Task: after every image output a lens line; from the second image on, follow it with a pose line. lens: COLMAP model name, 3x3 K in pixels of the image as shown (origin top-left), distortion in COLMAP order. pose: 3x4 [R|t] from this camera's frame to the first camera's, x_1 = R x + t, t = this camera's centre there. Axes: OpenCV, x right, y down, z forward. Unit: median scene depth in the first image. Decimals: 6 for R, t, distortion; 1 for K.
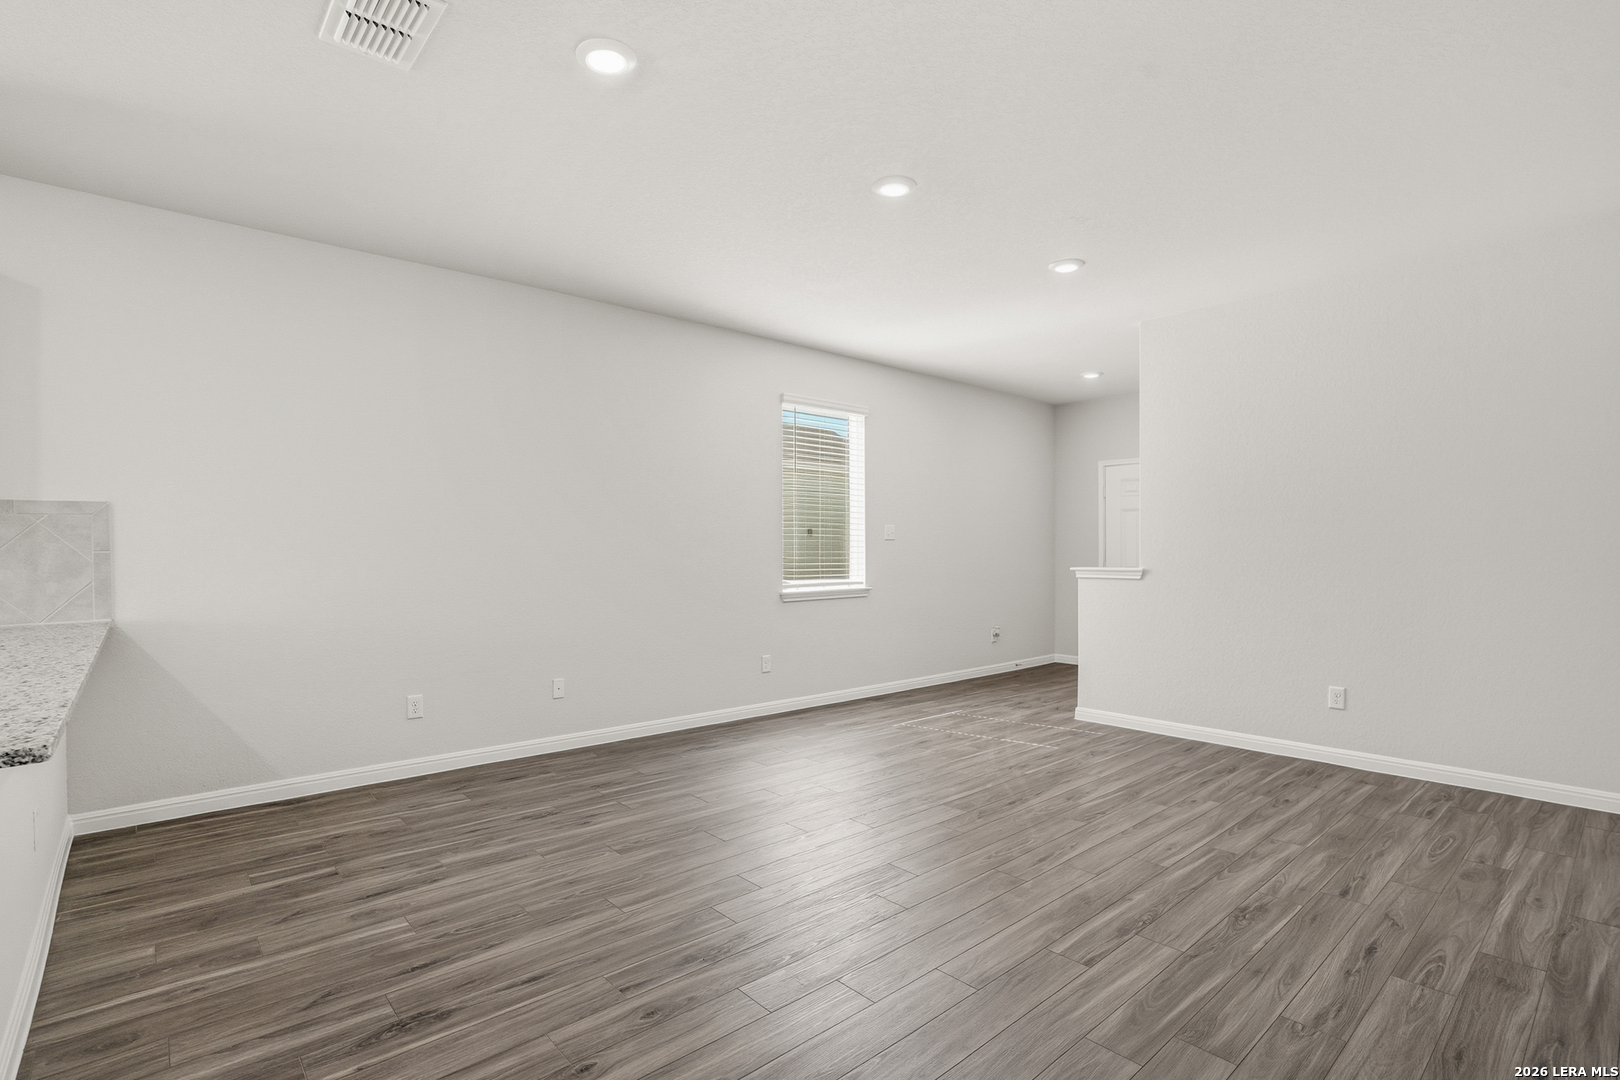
lens RADIAL K [[756.3, 0, 810.0], [0, 756.3, 540.0], [0, 0, 1]] dist [-0.060231, 0.024493]
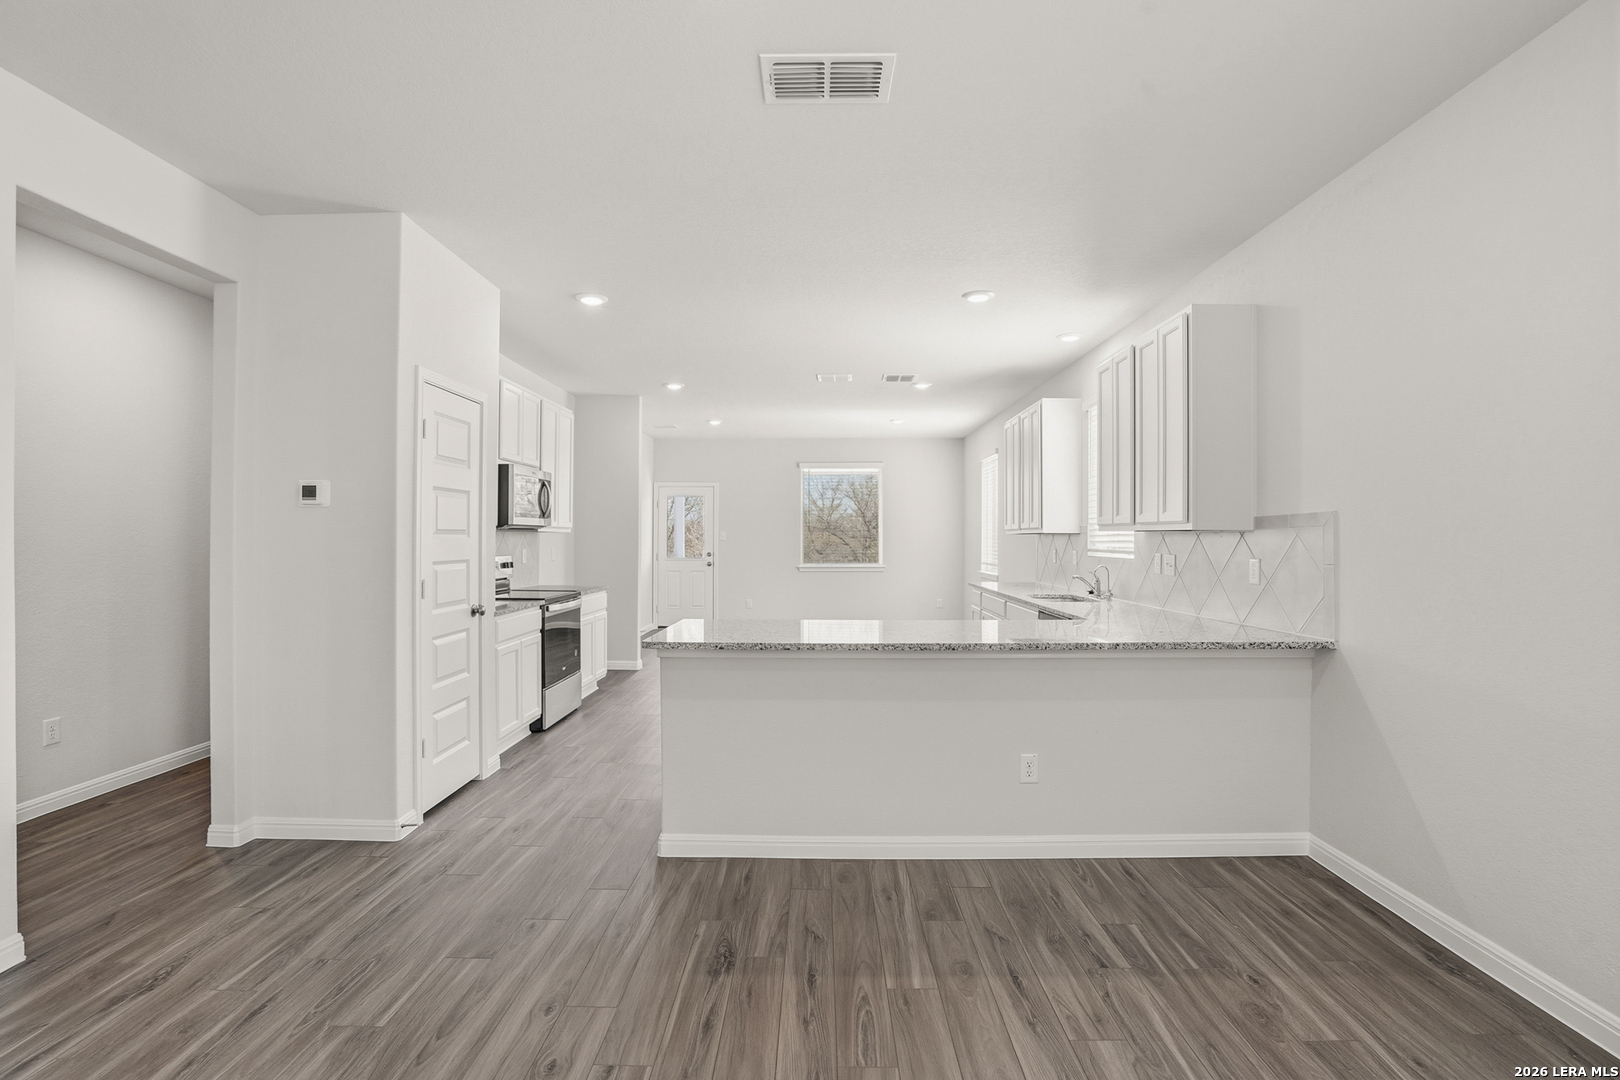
lens RADIAL K [[756.3, 0, 810.0], [0, 756.3, 540.0], [0, 0, 1]] dist [-0.060231, 0.024493]
pose [[-0.676871, 0.001455, -0.736100, 0.158157], [0.004519, 0.999987, -0.002179, -0.014793], [0.736088, -0.004802, -0.676869, 1.199979]]
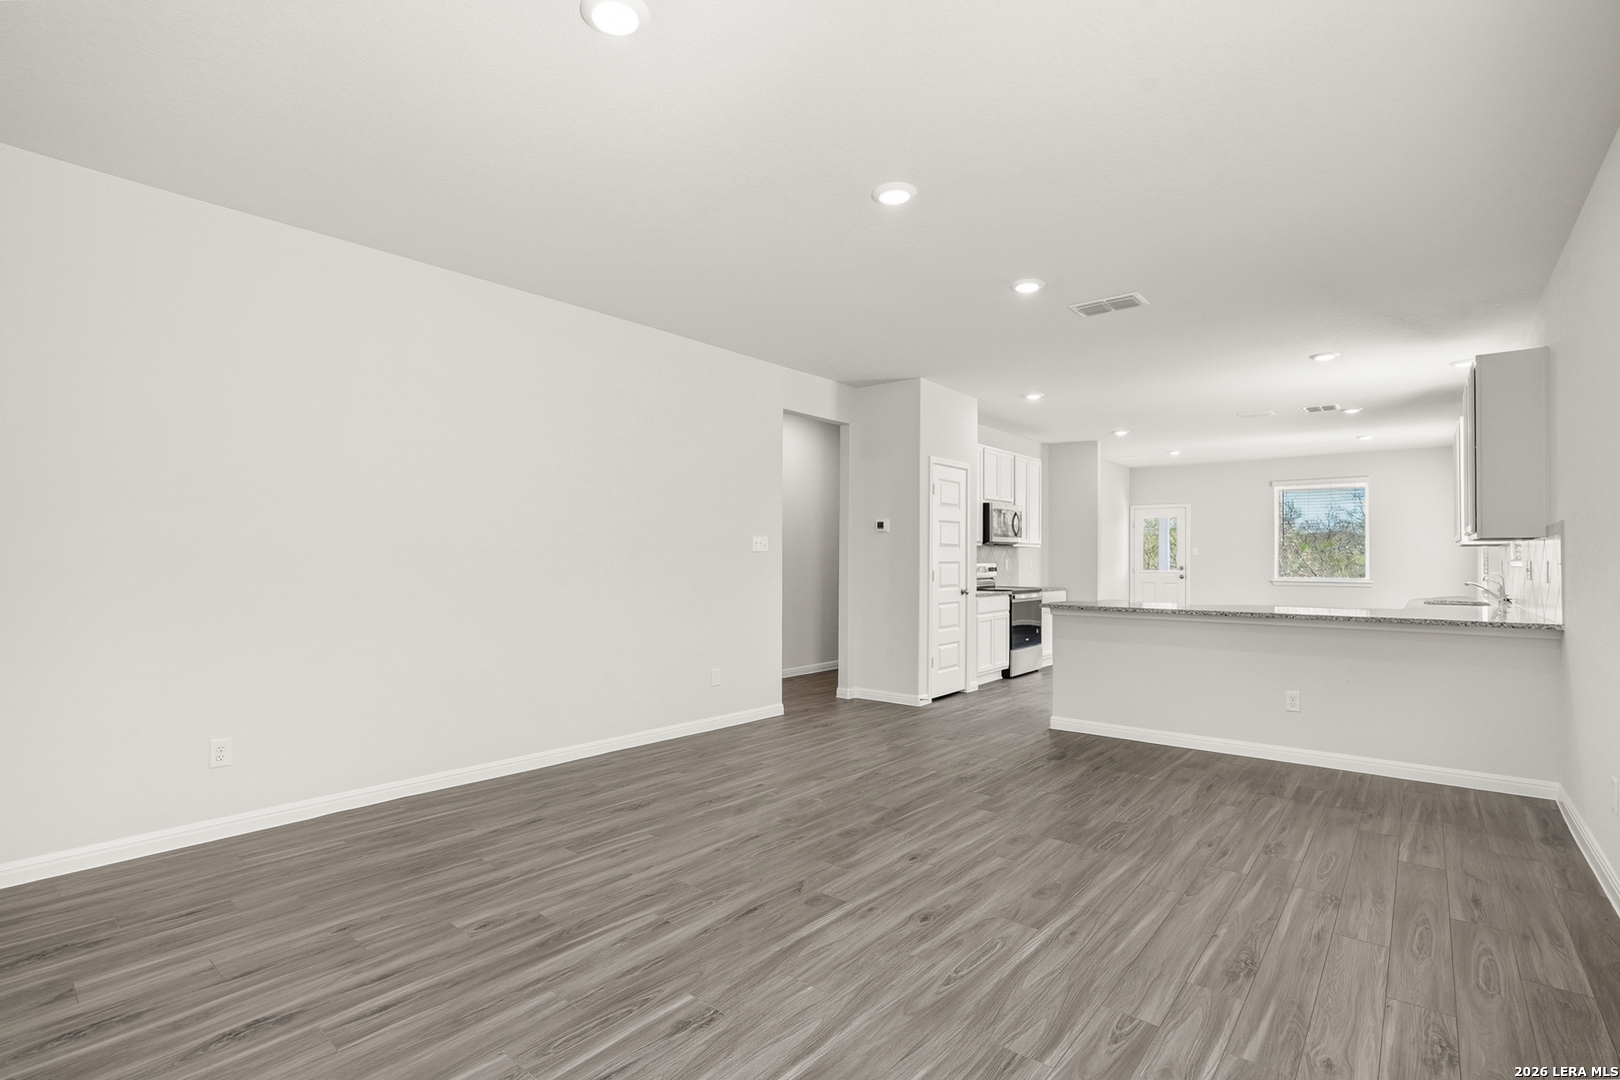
lens RADIAL K [[774.8, 0, 792.8], [0, 774.8, 549.7], [0, 0, 1]] dist [-0.065561, 0.024090]
pose [[-0.991438, -0.004347, -0.130508, 0.394677], [-0.001976, 0.999831, -0.018293, 0.021054], [0.130566, -0.017879, -0.991278, 2.090147]]
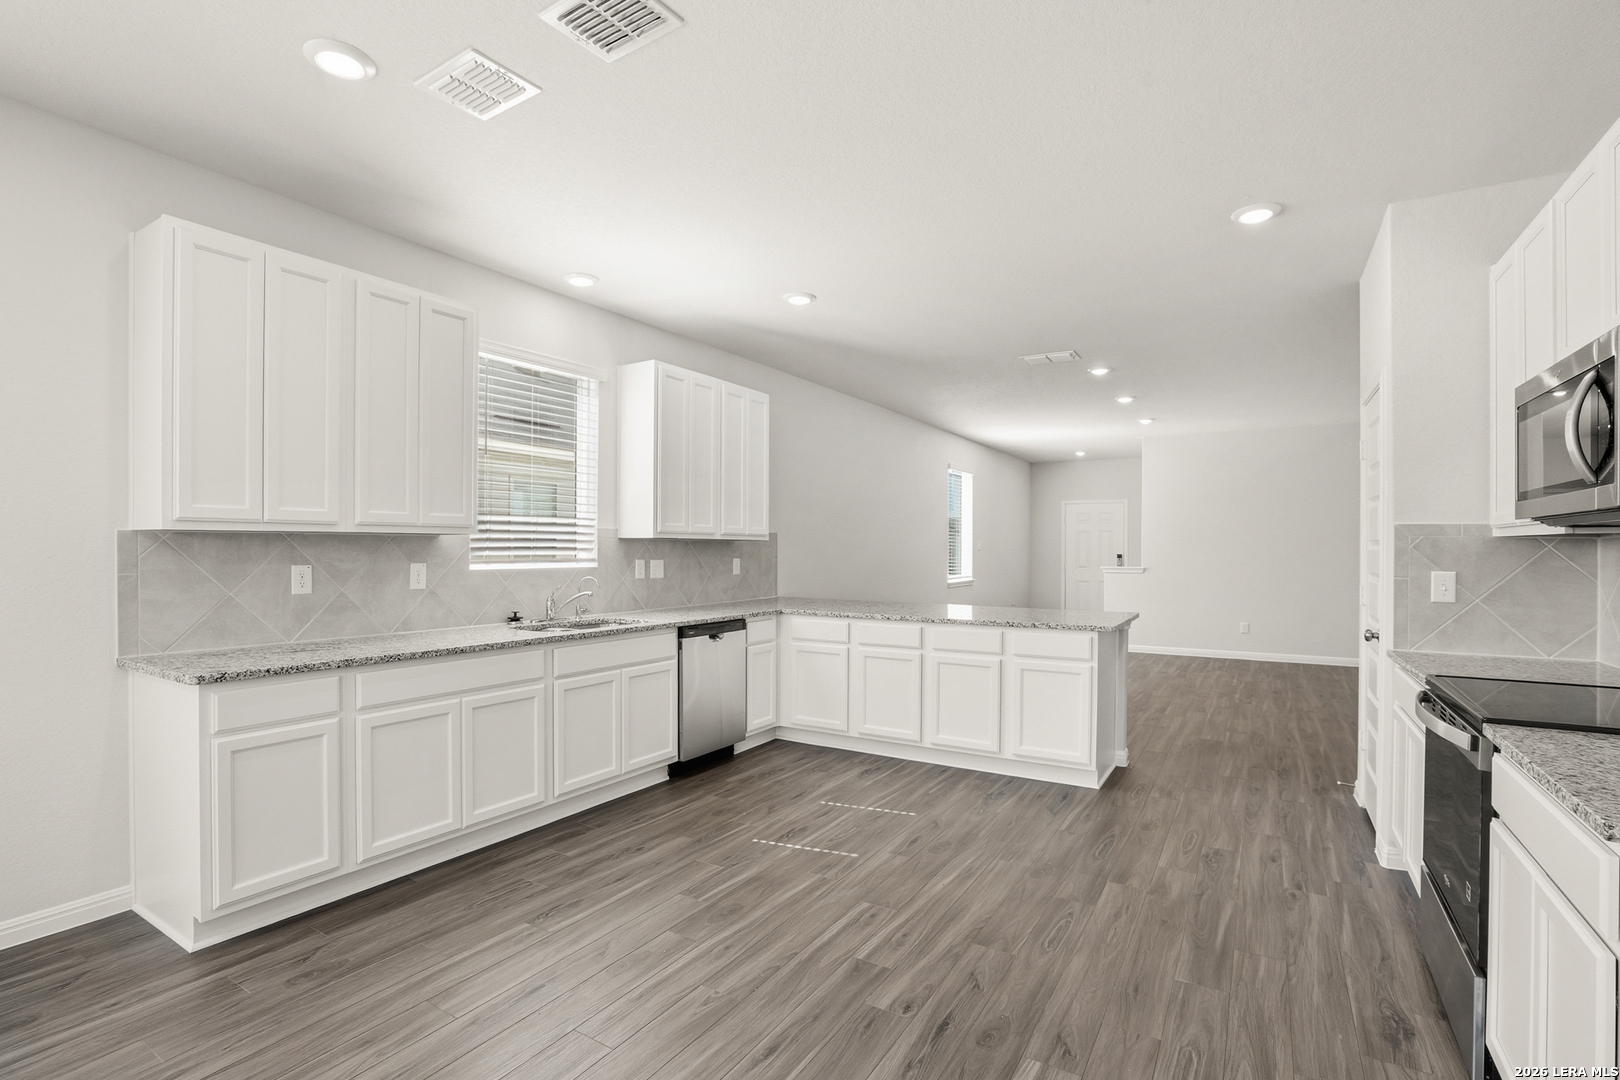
lens RADIAL K [[756.3, 0, 810.0], [0, 756.3, 540.0], [0, 0, 1]] dist [-0.060231, 0.024493]
pose [[0.949913, 0.009333, 0.312375, -1.524238], [-0.008191, 0.999954, -0.004965, -0.023750], [-0.312407, 0.002158, 0.949946, -0.862466]]
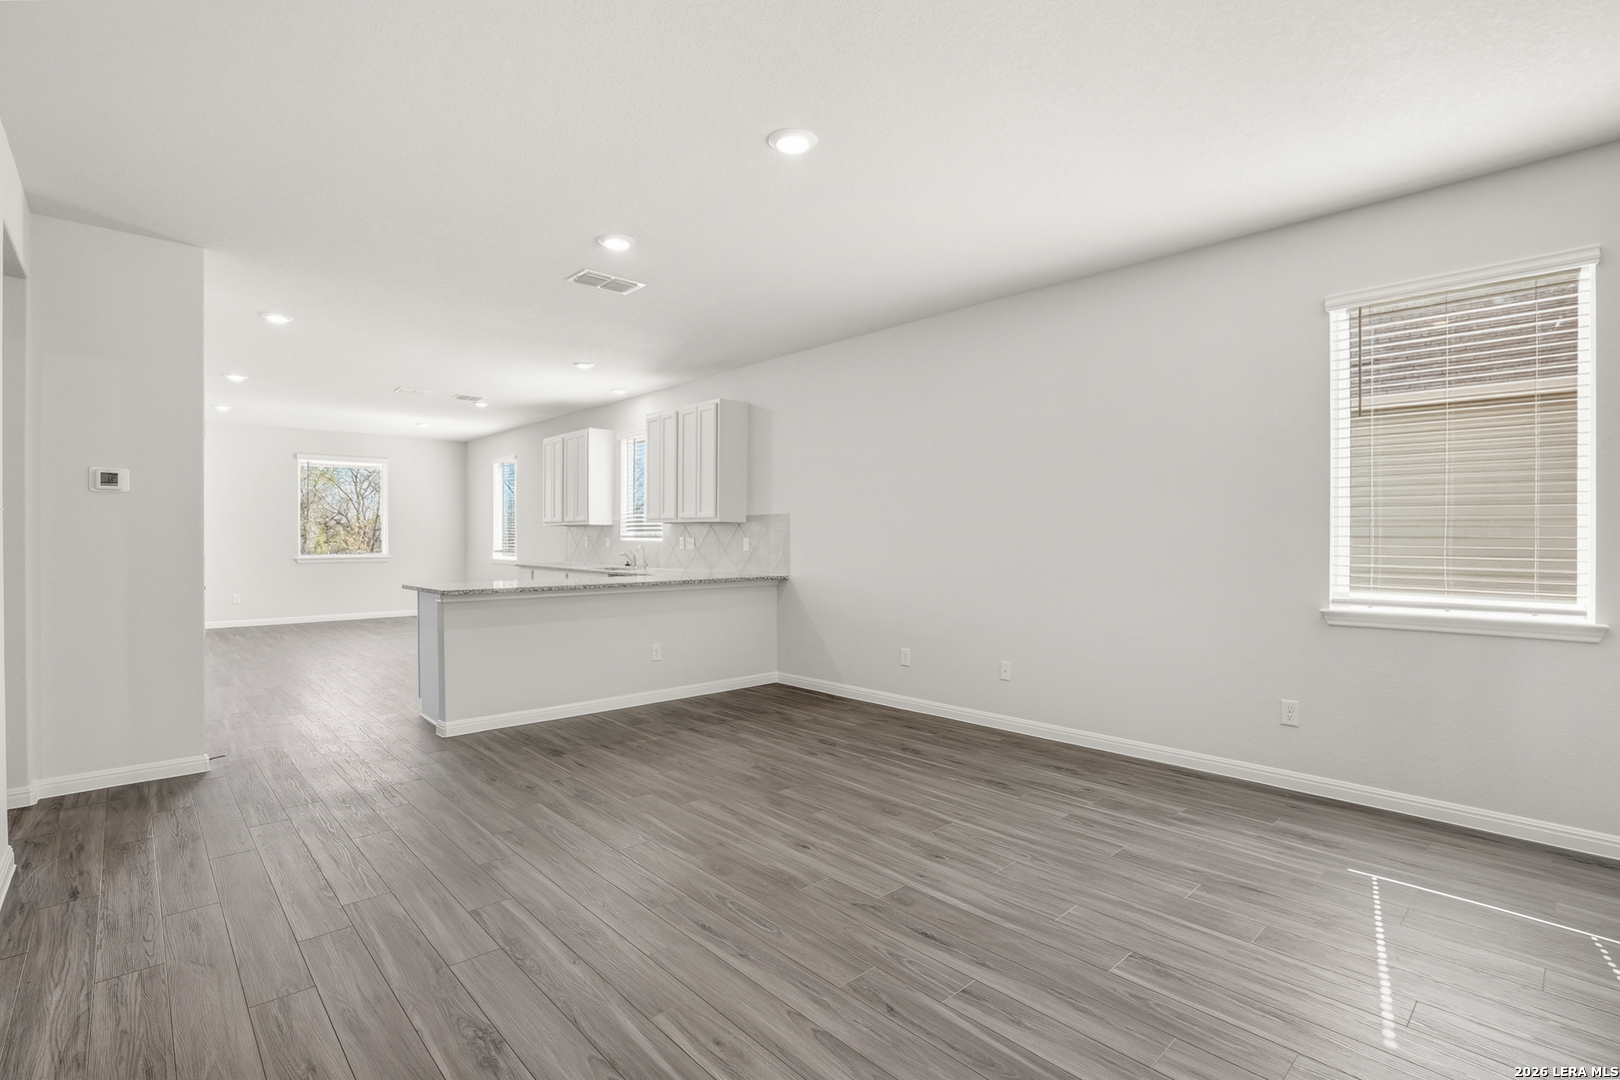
lens RADIAL K [[765.0, 0, 831.2], [0, 765.0, 546.6], [0, 0, 1]] dist [-0.065442, 0.024942]
pose [[0.050189, 0.014131, -0.998640, 1.085792], [0.006327, 0.999875, 0.014466, 0.010152], [0.998720, -0.007044, 0.050094, 1.066432]]
